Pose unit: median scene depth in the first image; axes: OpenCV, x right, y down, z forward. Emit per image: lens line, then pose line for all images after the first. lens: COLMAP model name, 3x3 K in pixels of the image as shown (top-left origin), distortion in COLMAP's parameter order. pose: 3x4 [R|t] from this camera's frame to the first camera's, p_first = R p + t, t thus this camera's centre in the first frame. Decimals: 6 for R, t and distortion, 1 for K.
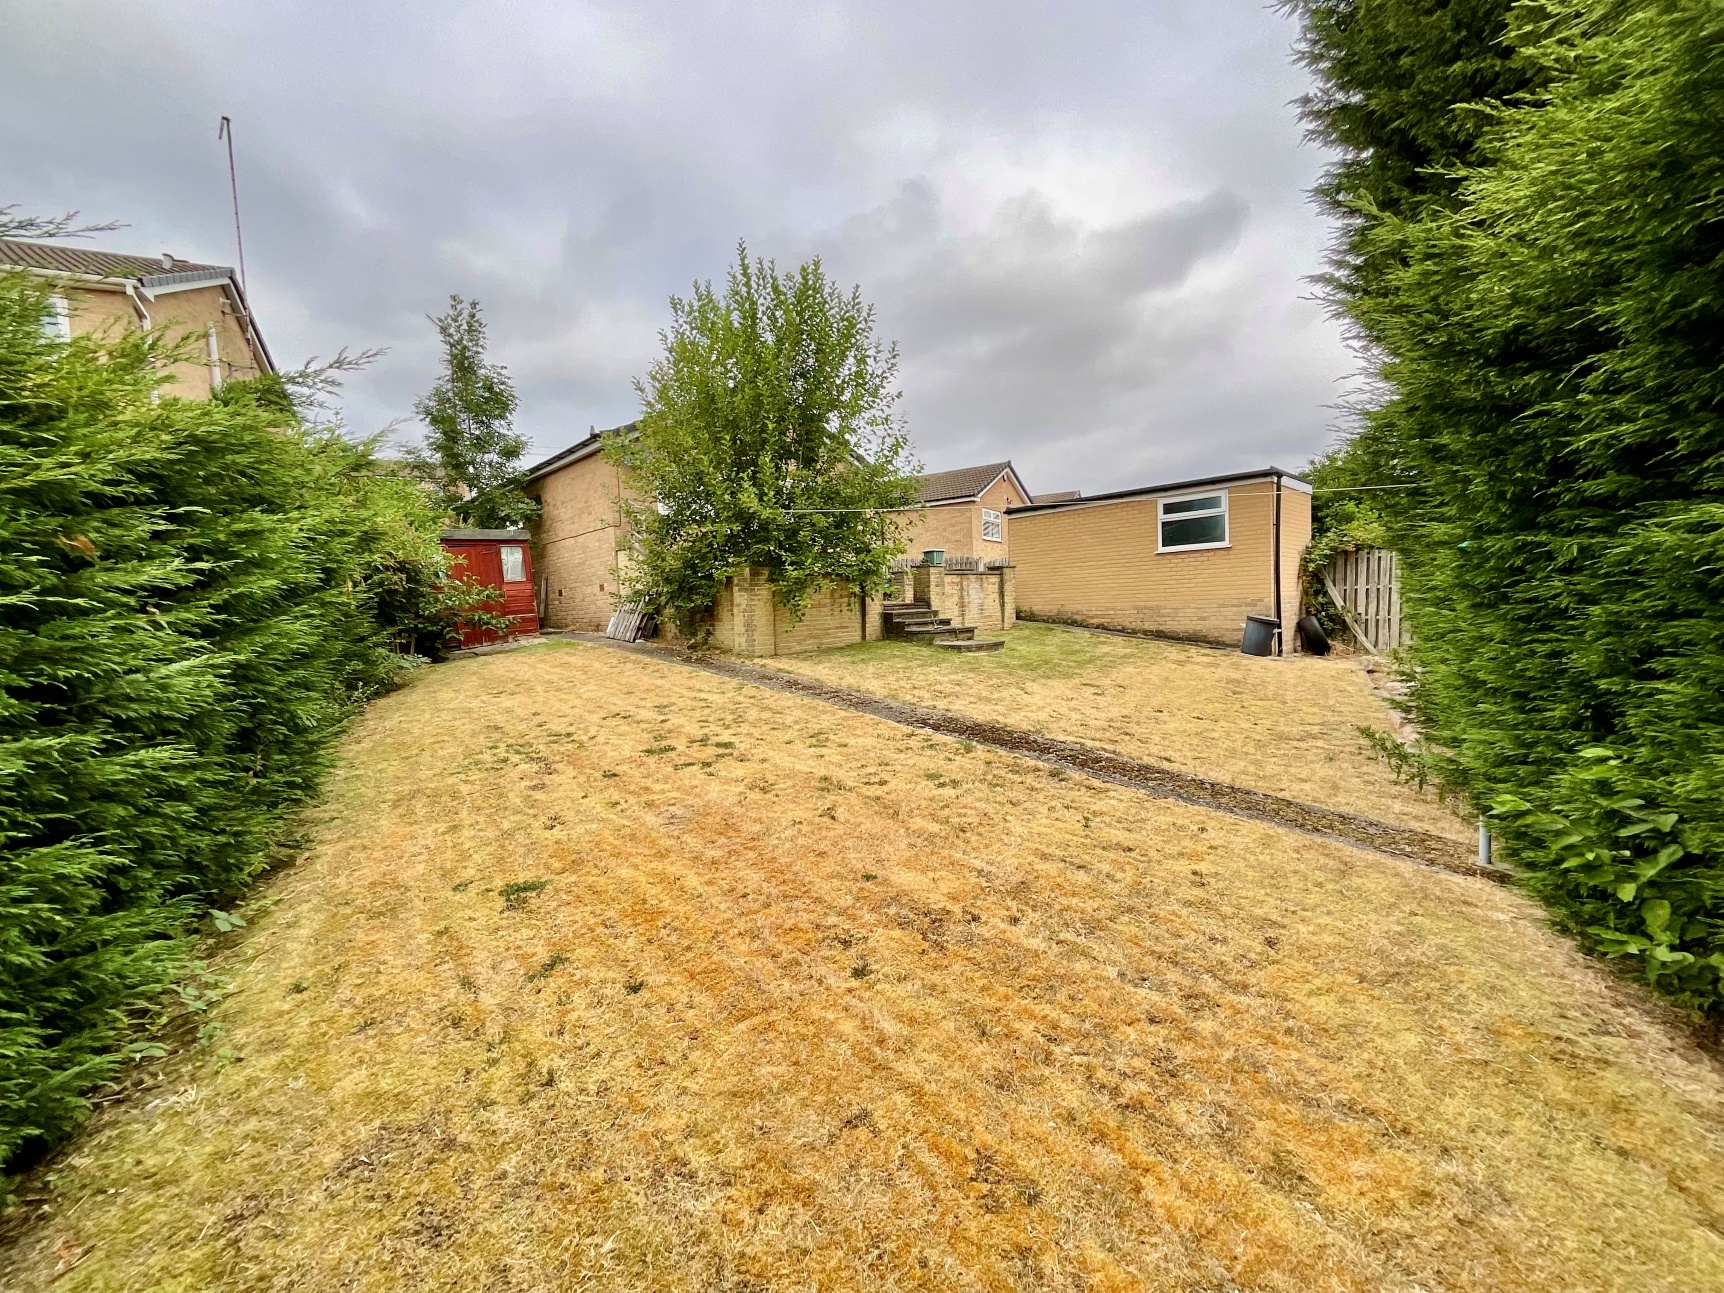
lens RADIAL K [[693.4, 0, 862.0], [0, 693.4, 646.5], [0, 0, 1]] dist [-0.002168, -0.000081]
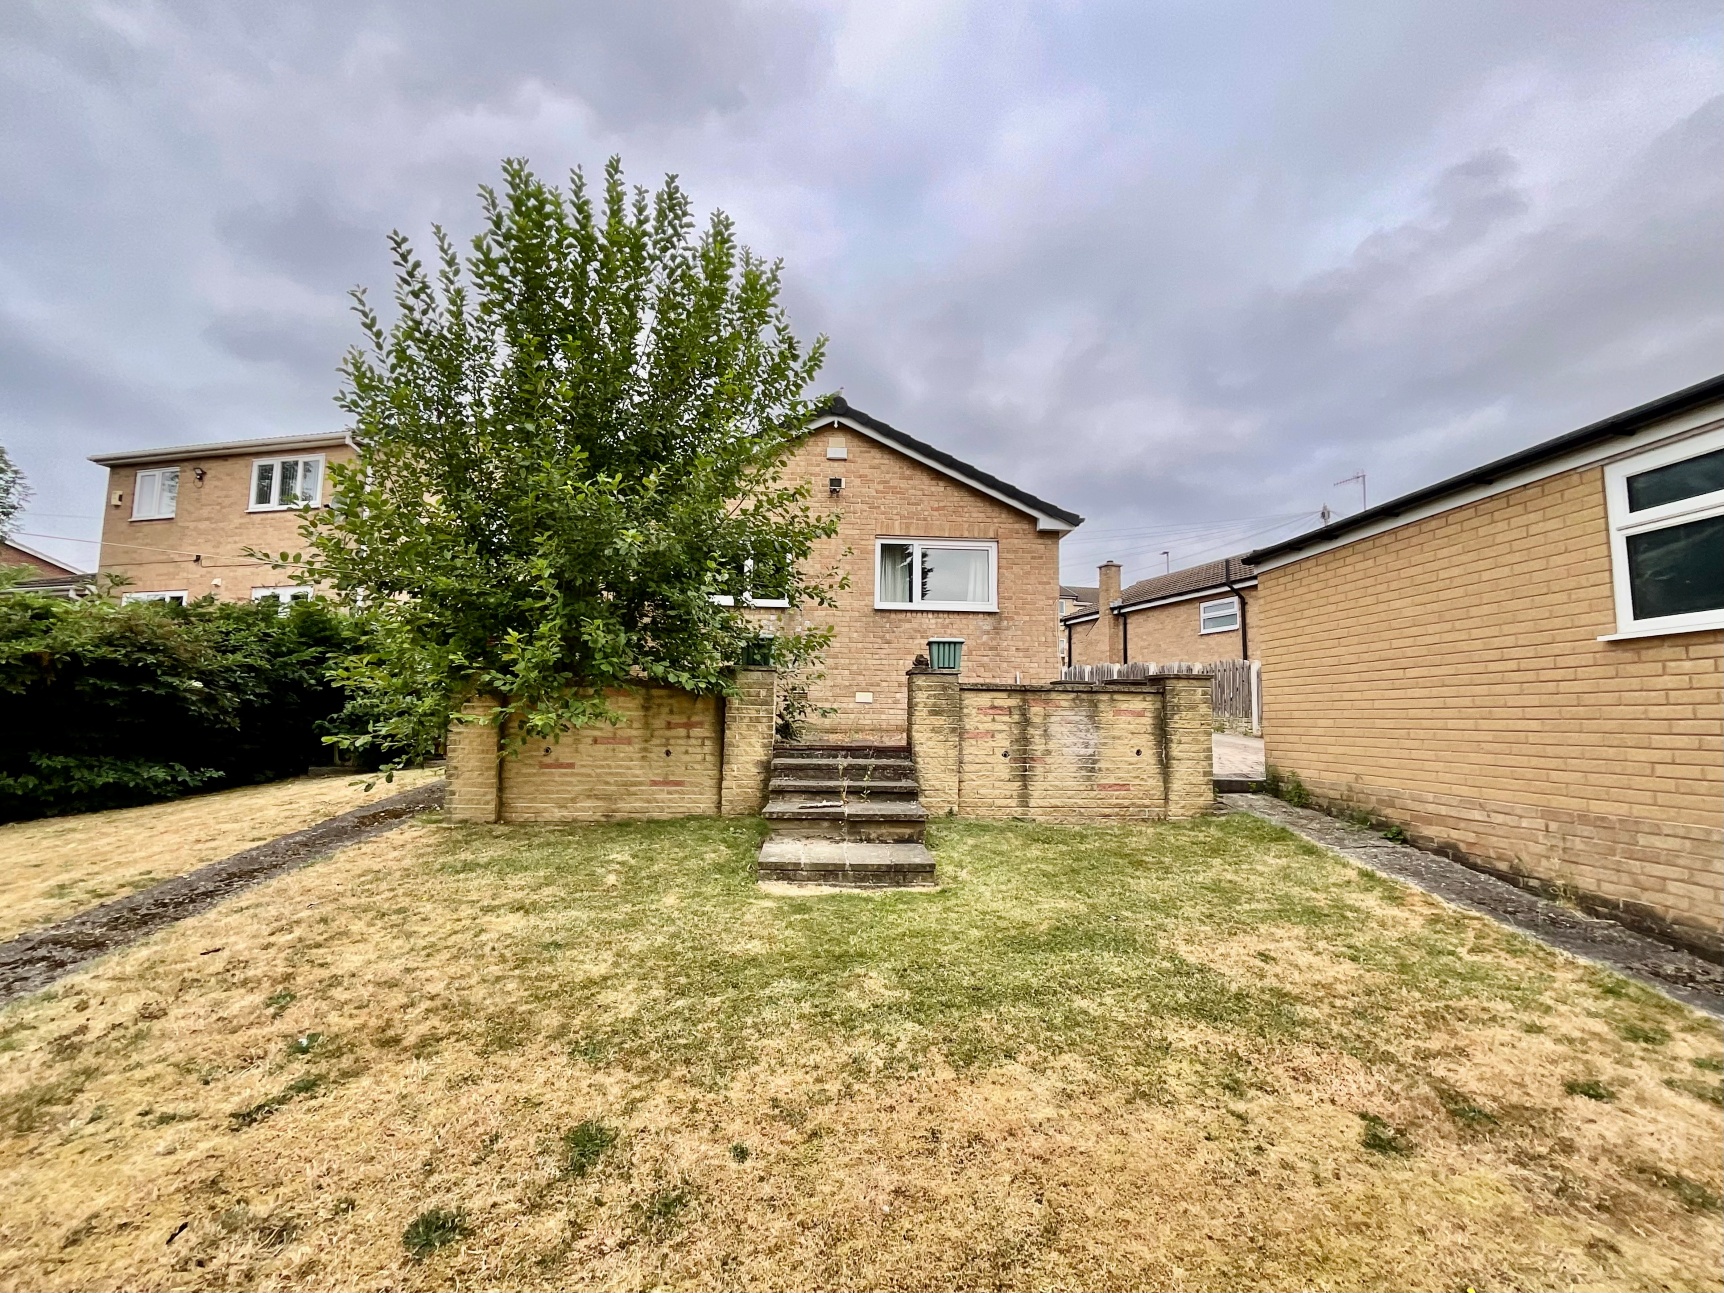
lens RADIAL K [[720.1, 0, 884.7], [0, 720.1, 645.3], [0, 0, 1]] dist [-0.001862, 0.000854]
pose [[0.770942, -0.008909, -0.636843, 0.380212], [-0.088913, 0.988606, -0.121465, -0.066326], [0.630669, 0.150266, 0.761365, 0.562286]]
